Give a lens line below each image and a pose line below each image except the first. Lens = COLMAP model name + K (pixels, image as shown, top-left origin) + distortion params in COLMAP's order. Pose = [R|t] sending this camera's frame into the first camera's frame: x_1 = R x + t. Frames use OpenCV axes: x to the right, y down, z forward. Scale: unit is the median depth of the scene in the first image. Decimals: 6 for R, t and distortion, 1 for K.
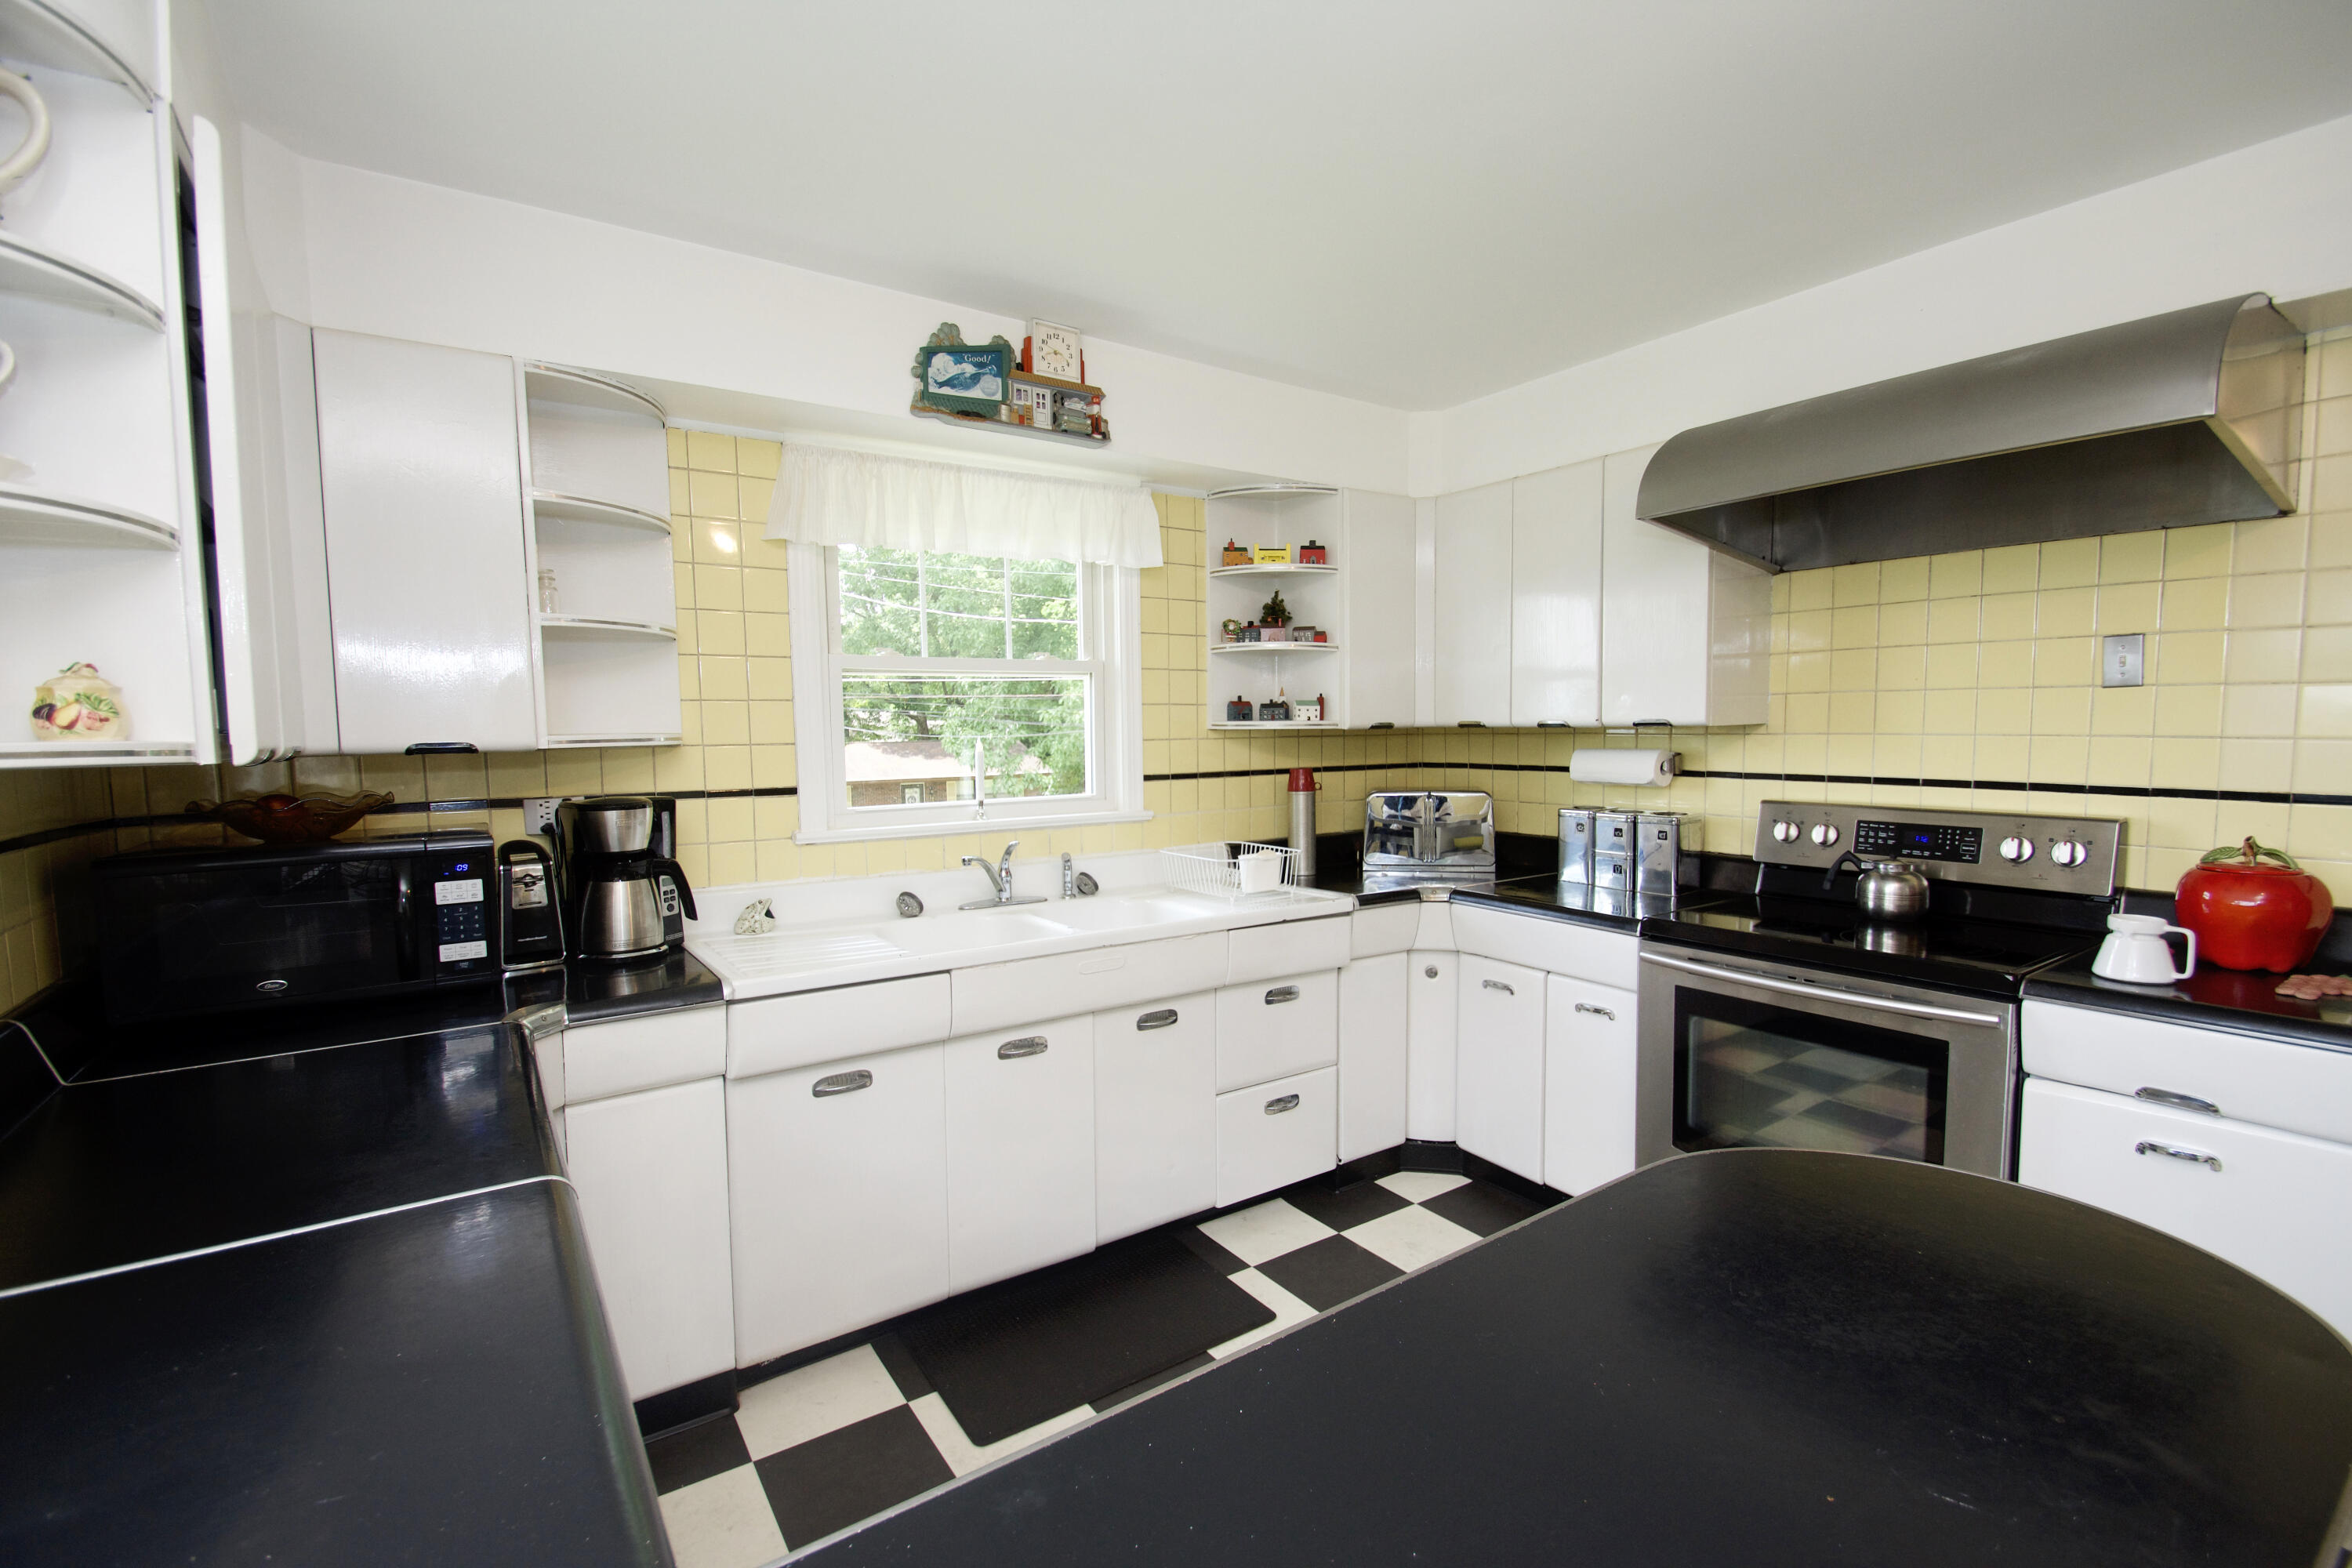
lens RADIAL K [[1026.2, 0, 1171.1], [0, 1026.2, 802.3], [0, 0, 1]] dist [0.015151, -0.017864]
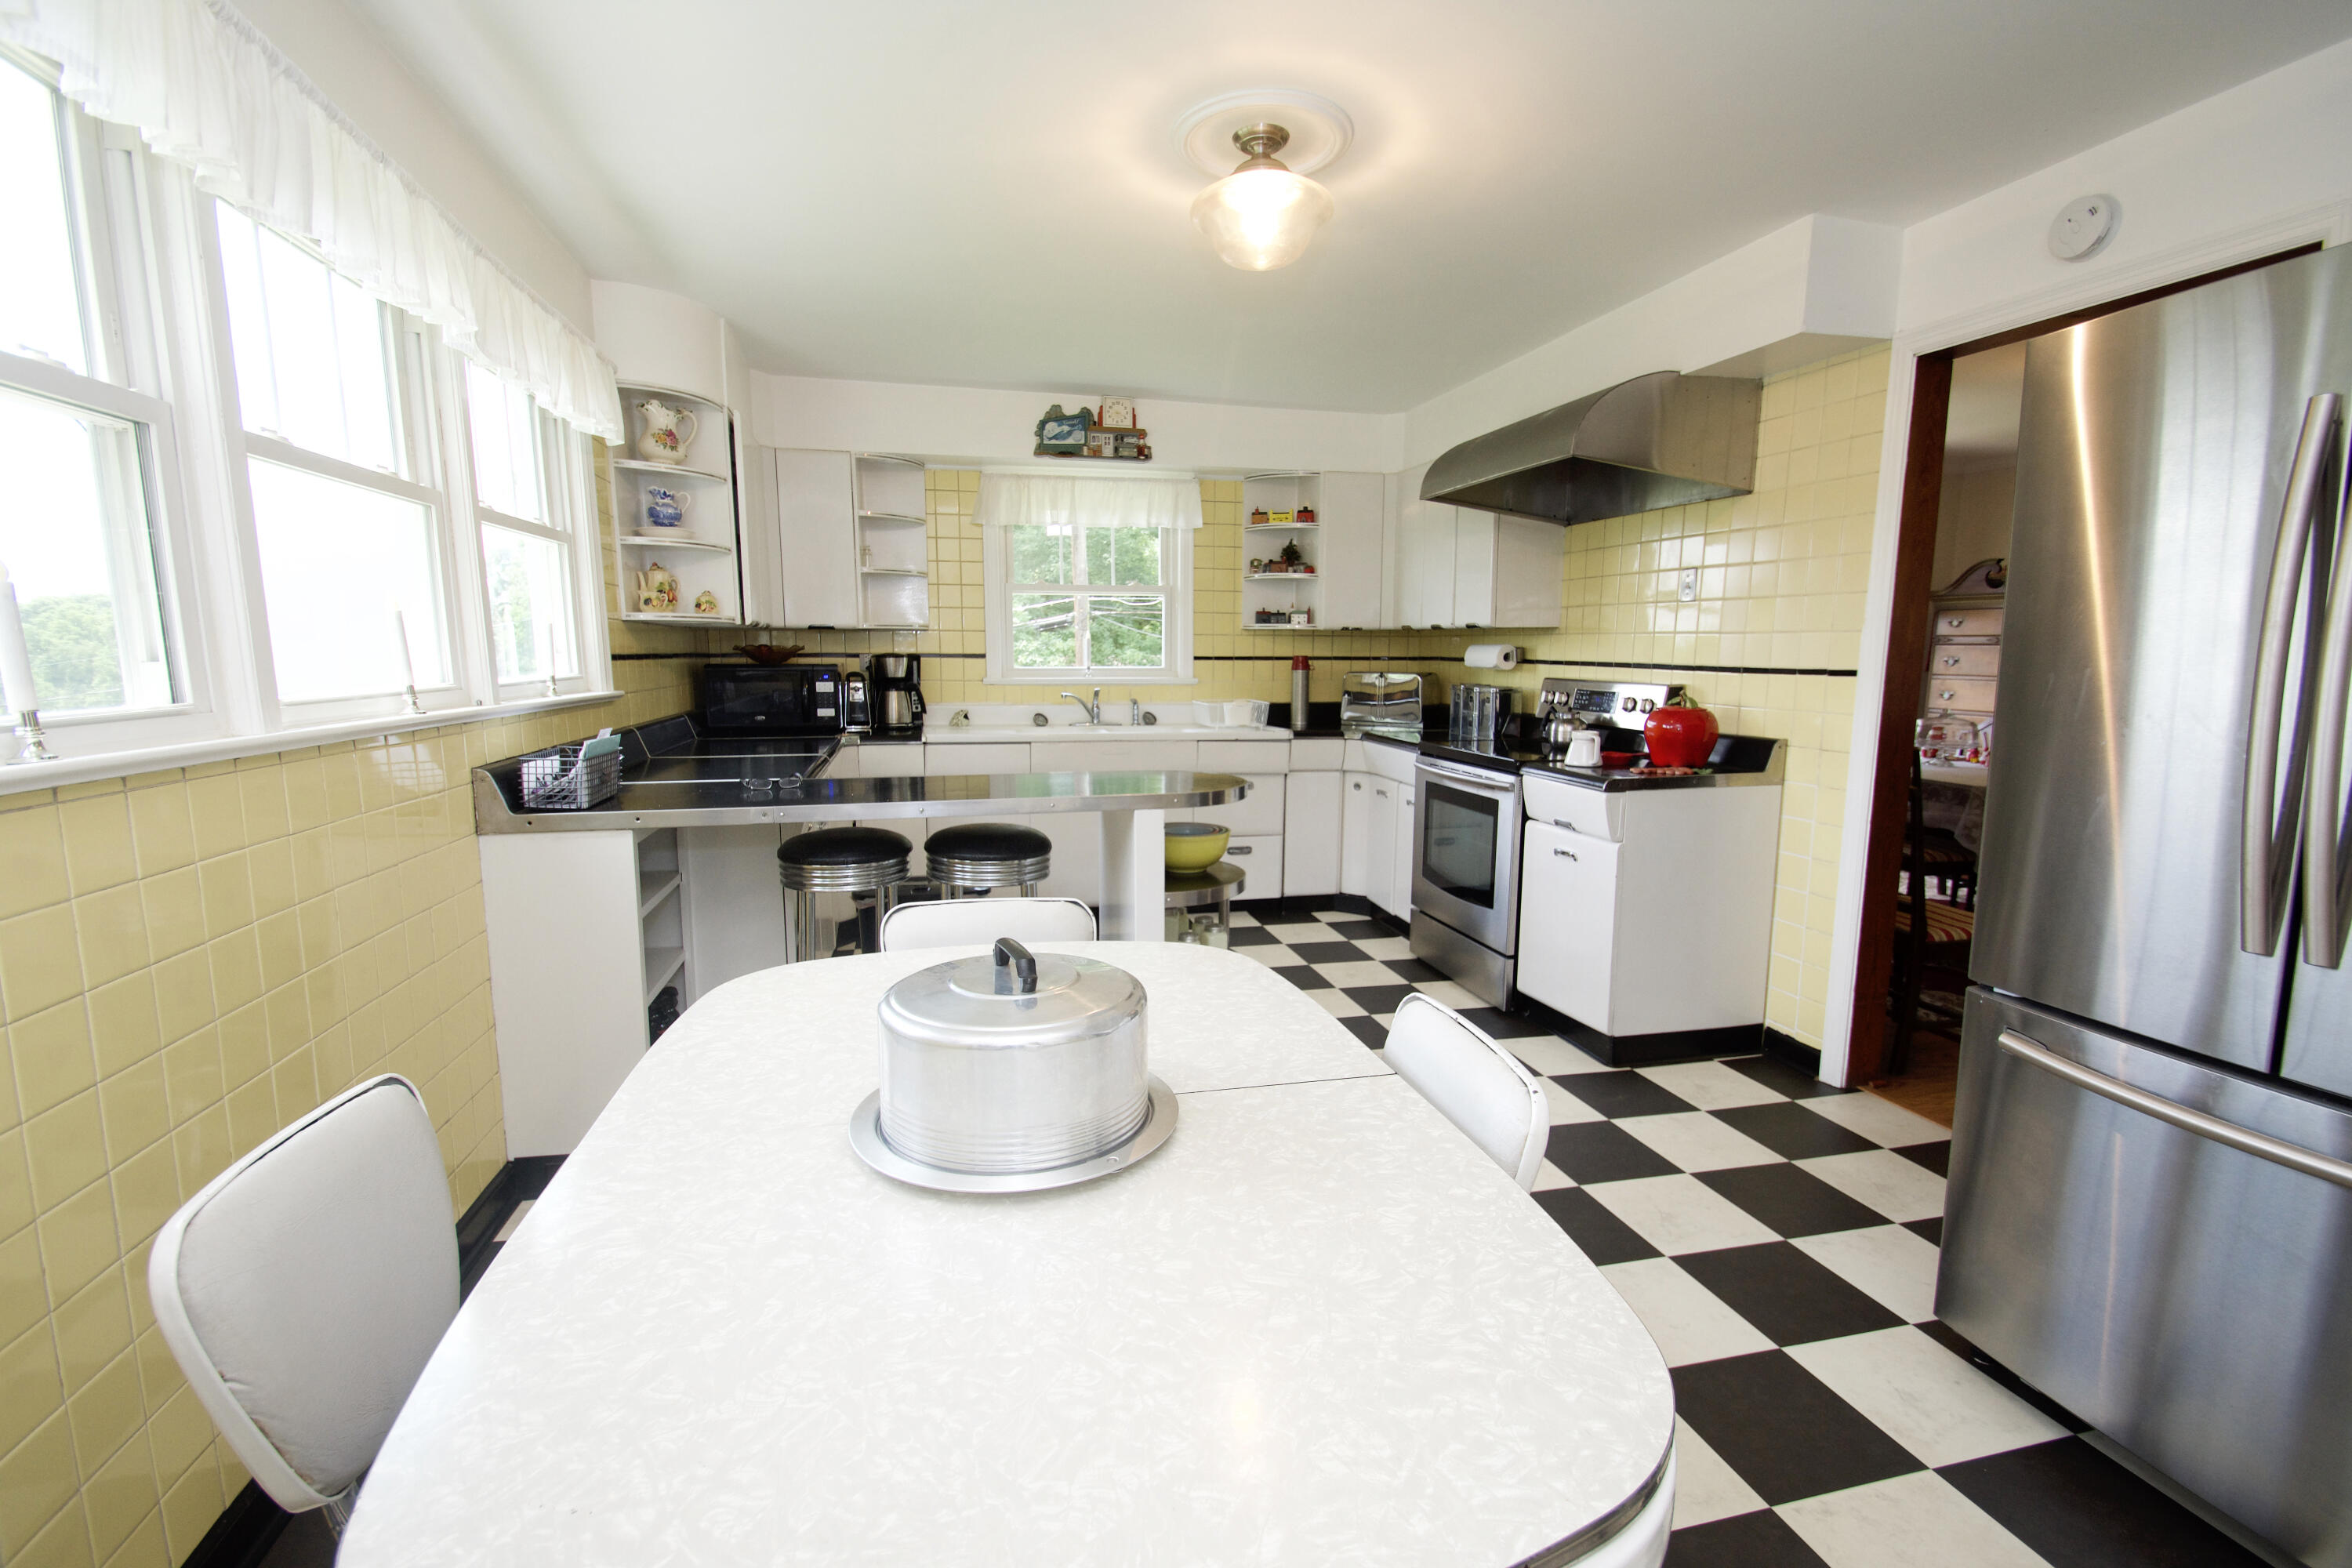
lens RADIAL K [[1042.4, 0, 1185.6], [0, 1042.4, 805.0], [0, 0, 1]] dist [0.018205, -0.019581]
pose [[0.934883, 0.070884, -0.347805, 0.685990], [-0.043637, 0.995376, 0.085568, 0.083783], [0.352262, -0.064819, 0.933654, -0.708289]]
